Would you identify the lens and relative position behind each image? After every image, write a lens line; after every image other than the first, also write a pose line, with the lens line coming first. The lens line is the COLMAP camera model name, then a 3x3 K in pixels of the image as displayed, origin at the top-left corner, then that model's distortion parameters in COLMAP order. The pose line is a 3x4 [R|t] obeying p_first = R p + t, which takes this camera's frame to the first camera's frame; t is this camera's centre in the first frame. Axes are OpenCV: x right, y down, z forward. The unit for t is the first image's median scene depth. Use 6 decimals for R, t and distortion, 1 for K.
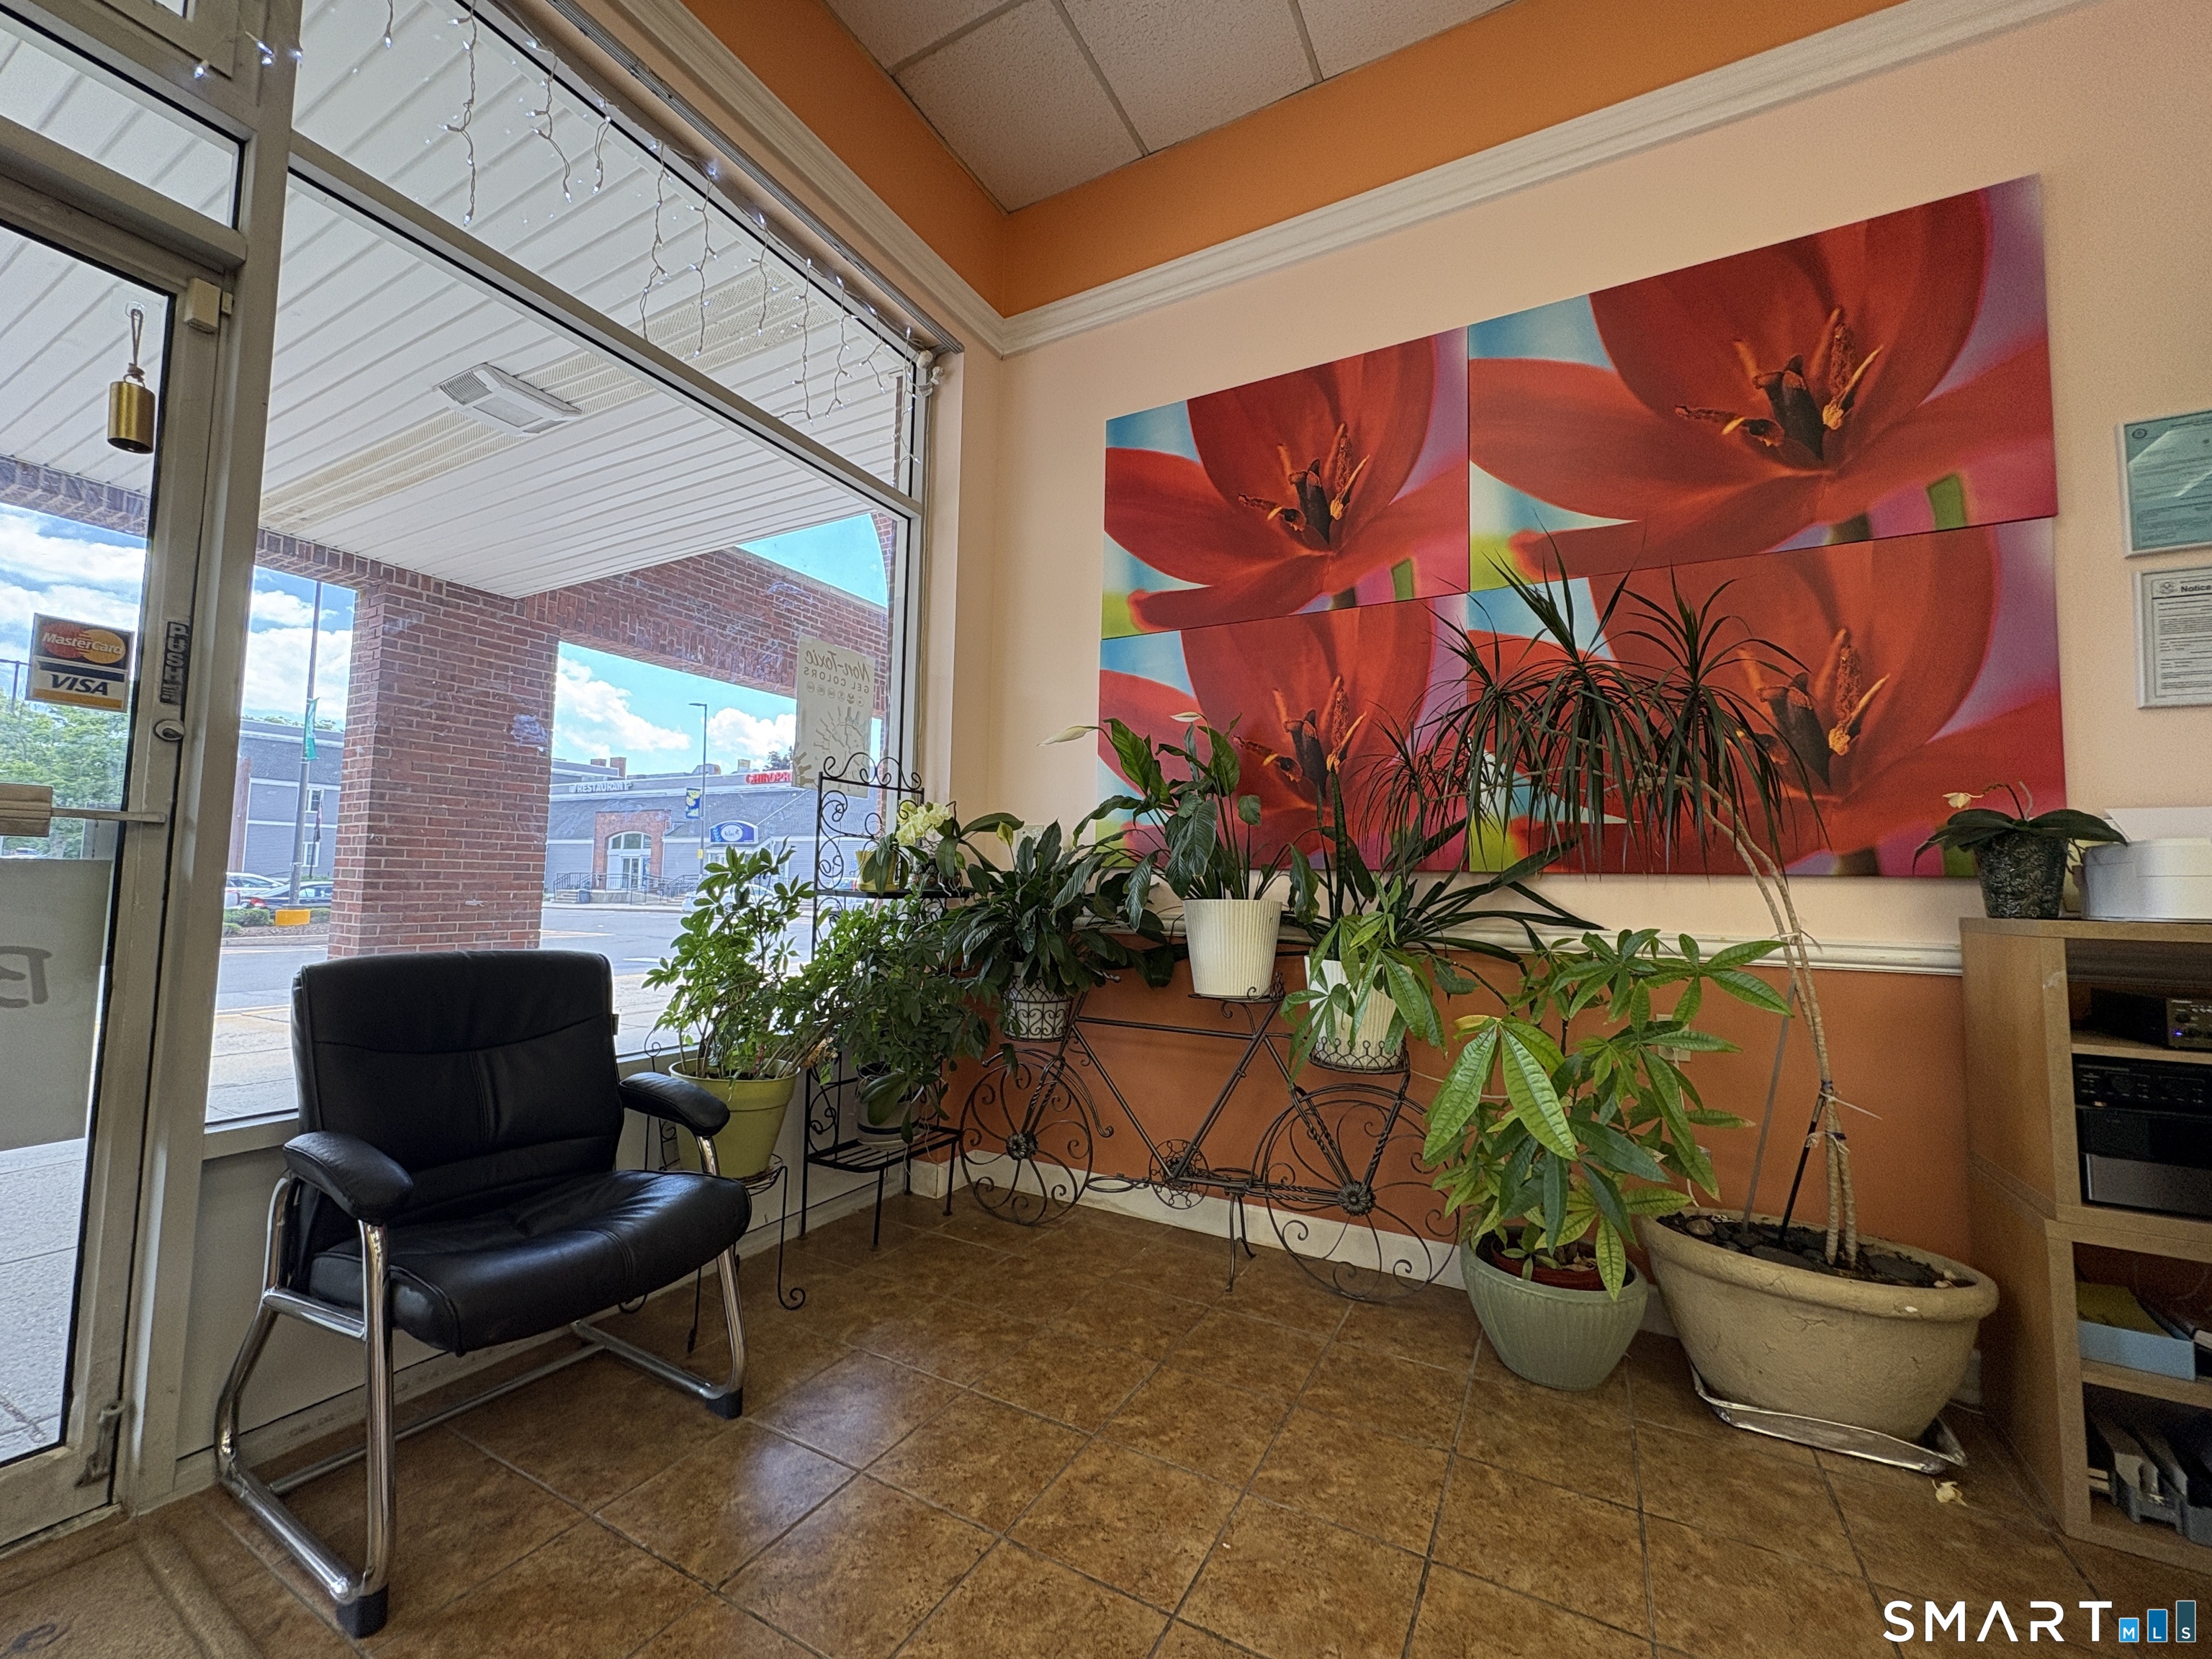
lens RADIAL K [[880.4, 0, 1107.2], [0, 880.4, 828.4], [0, 0, 1]] dist [0.001150, 0.000399]
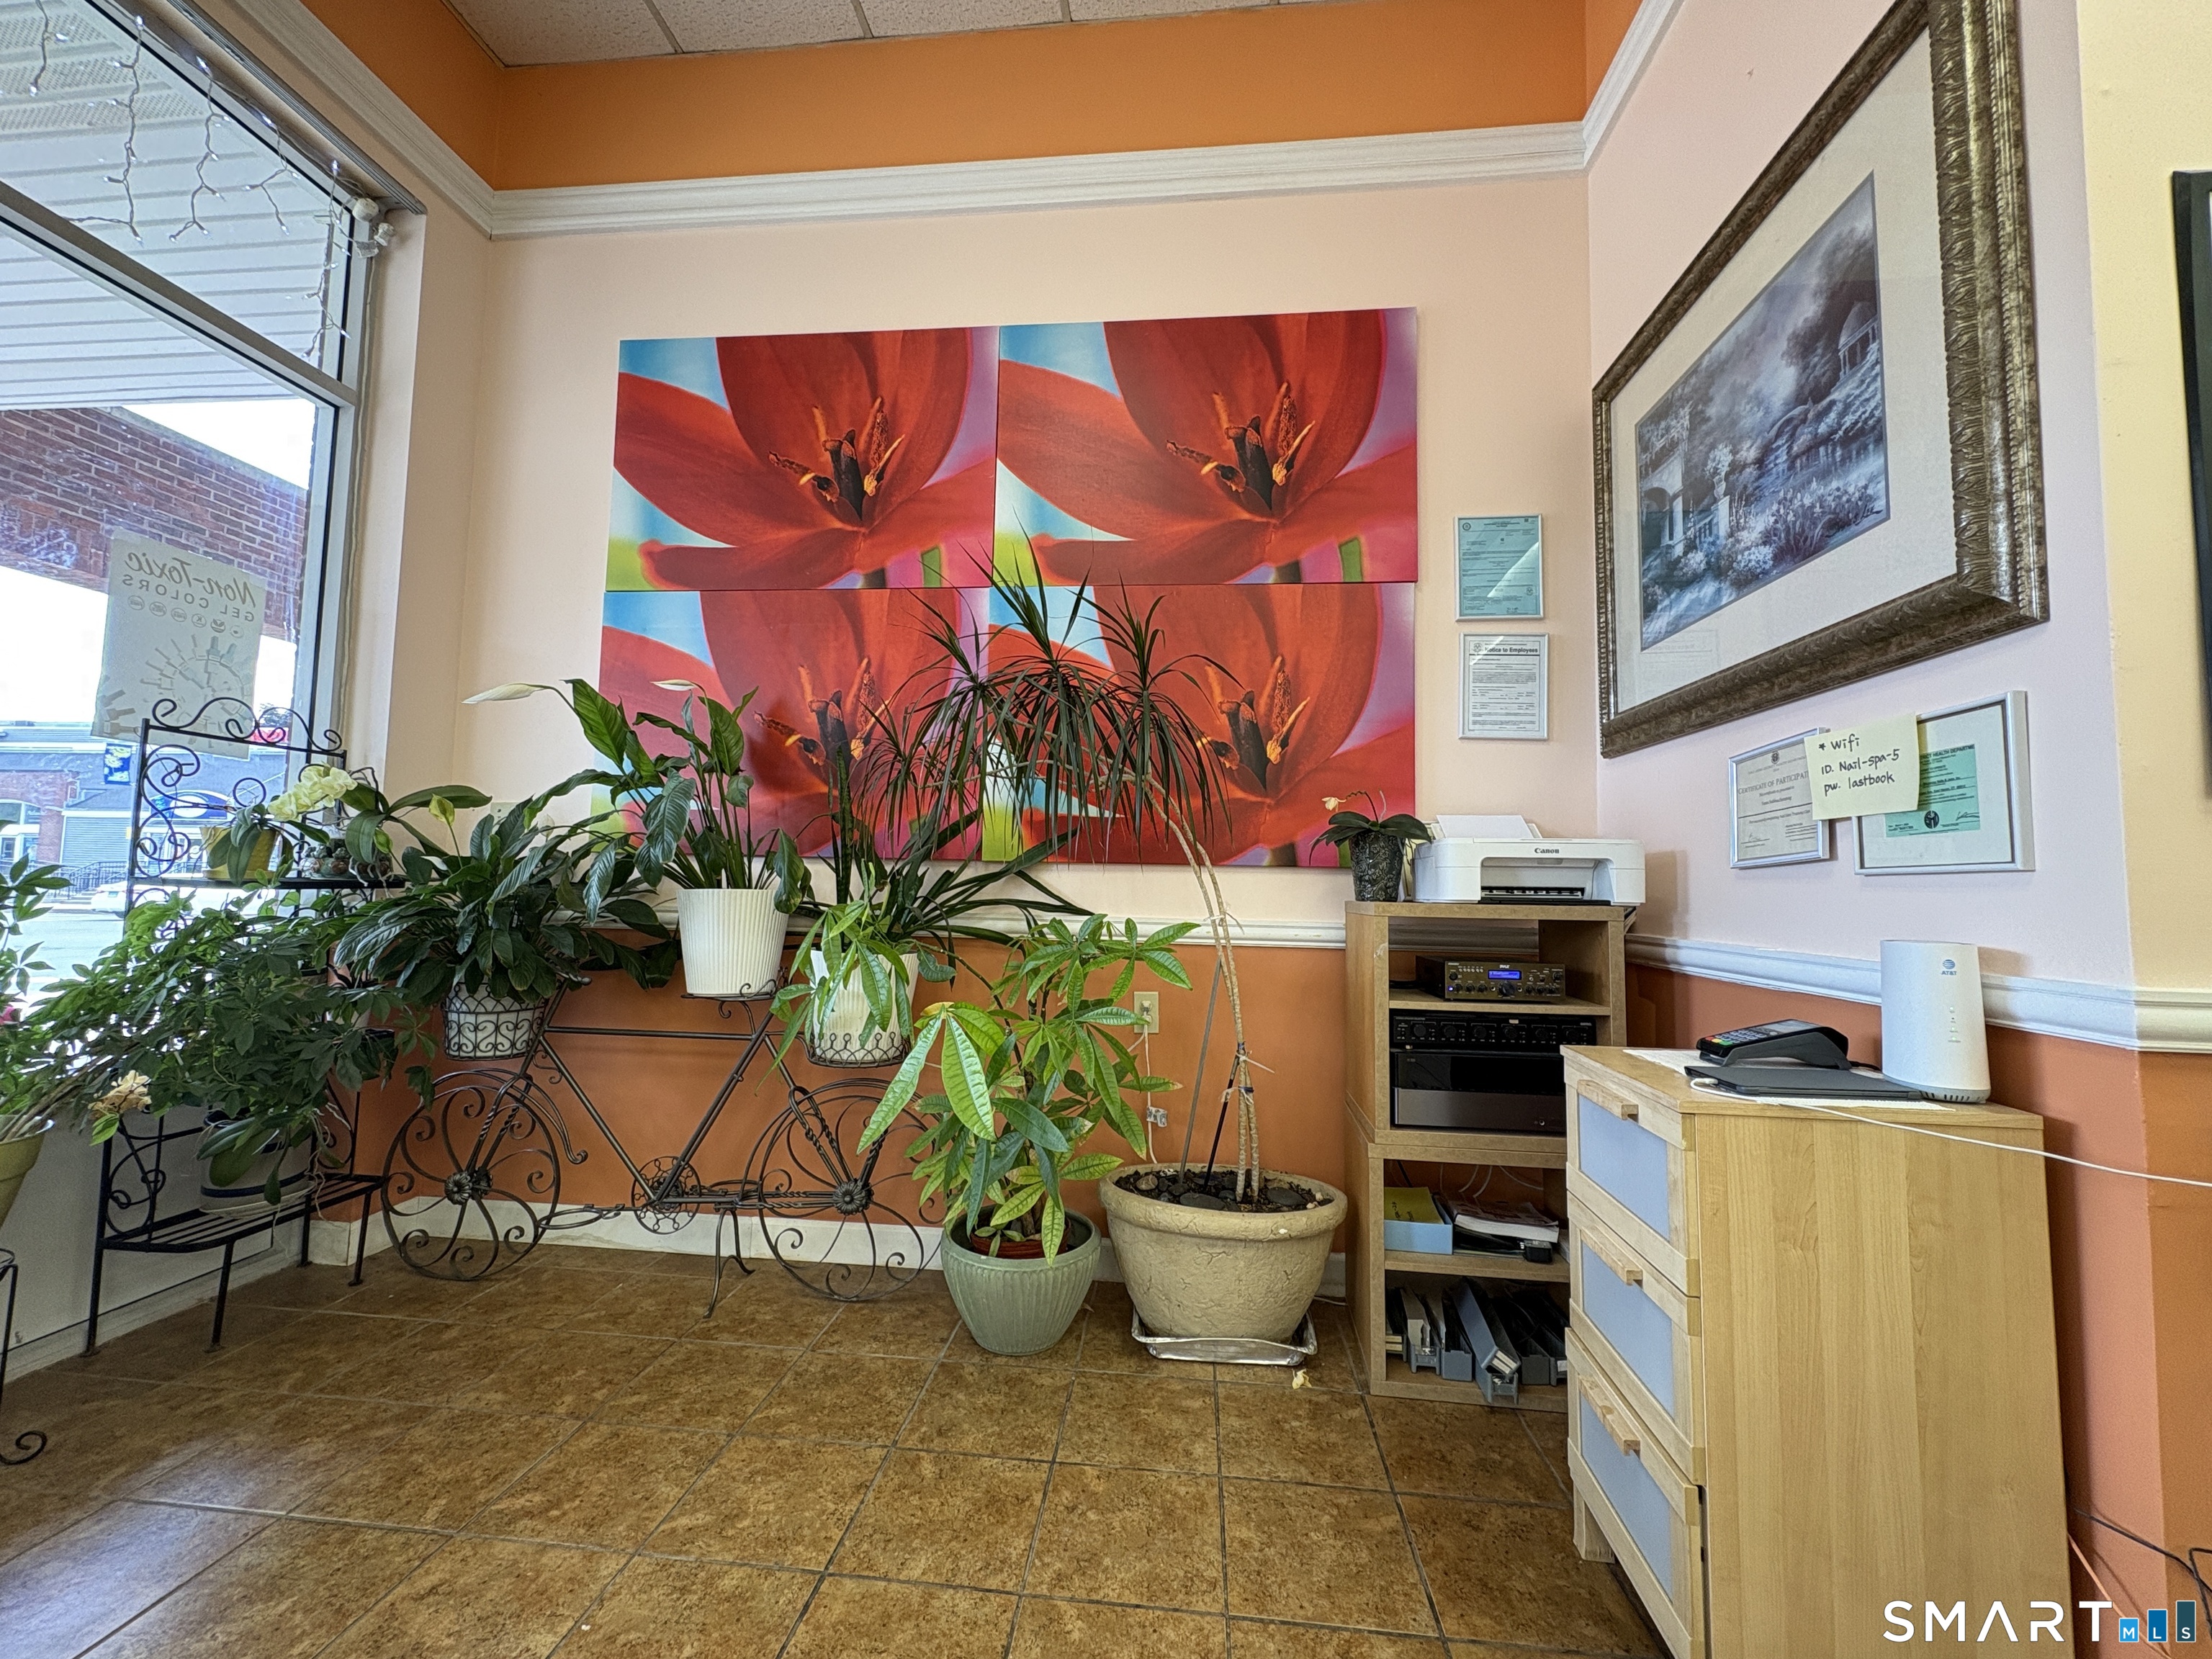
lens RADIAL K [[880.4, 0, 1106.5], [0, 880.4, 828.4], [0, 0, 1]] dist [0.001150, 0.000399]
pose [[0.922140, 0.023352, 0.386150, 0.154465], [-0.026844, 0.999633, 0.003654, 0.003990], [-0.385923, -0.013736, 0.922429, 0.004468]]
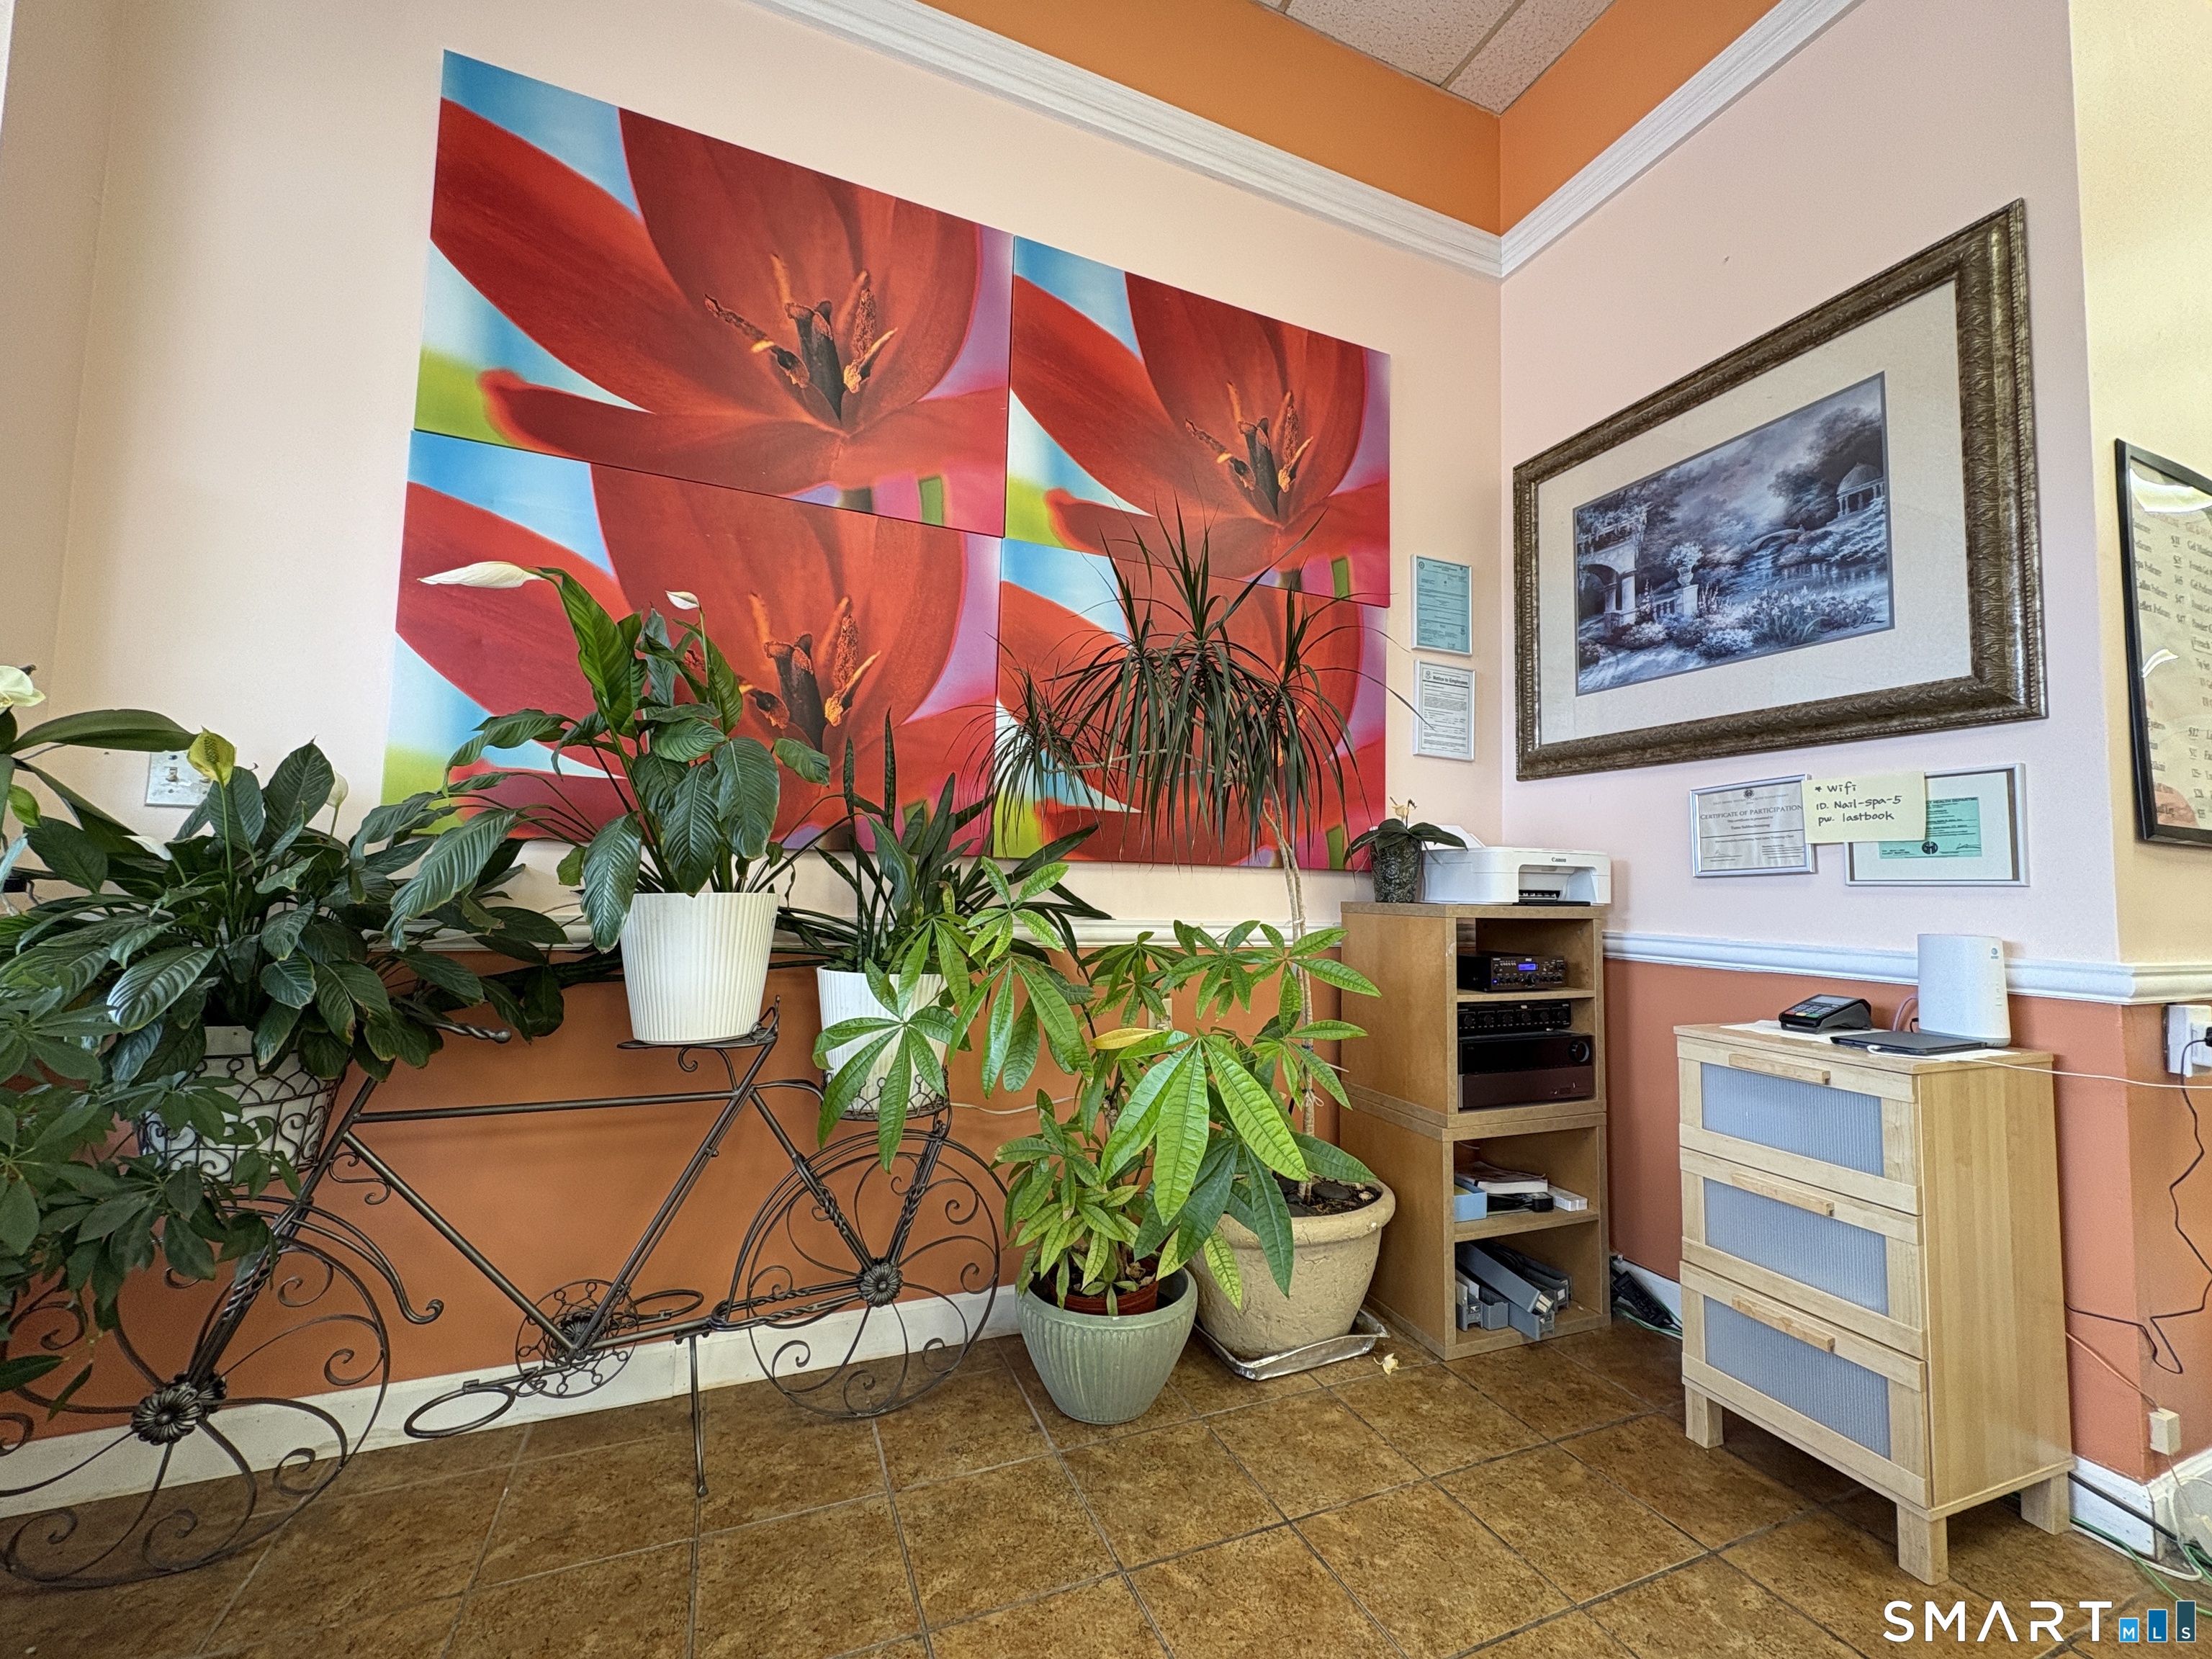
lens RADIAL K [[880.4, 0, 1112.2], [0, 880.4, 828.8], [0, 0, 1]] dist [0.001150, 0.000399]
pose [[0.625091, 0.044410, 0.779288, -0.200700], [-0.062924, 0.997998, -0.006400, 0.019686], [-0.778012, -0.045035, 0.626634, 0.376153]]
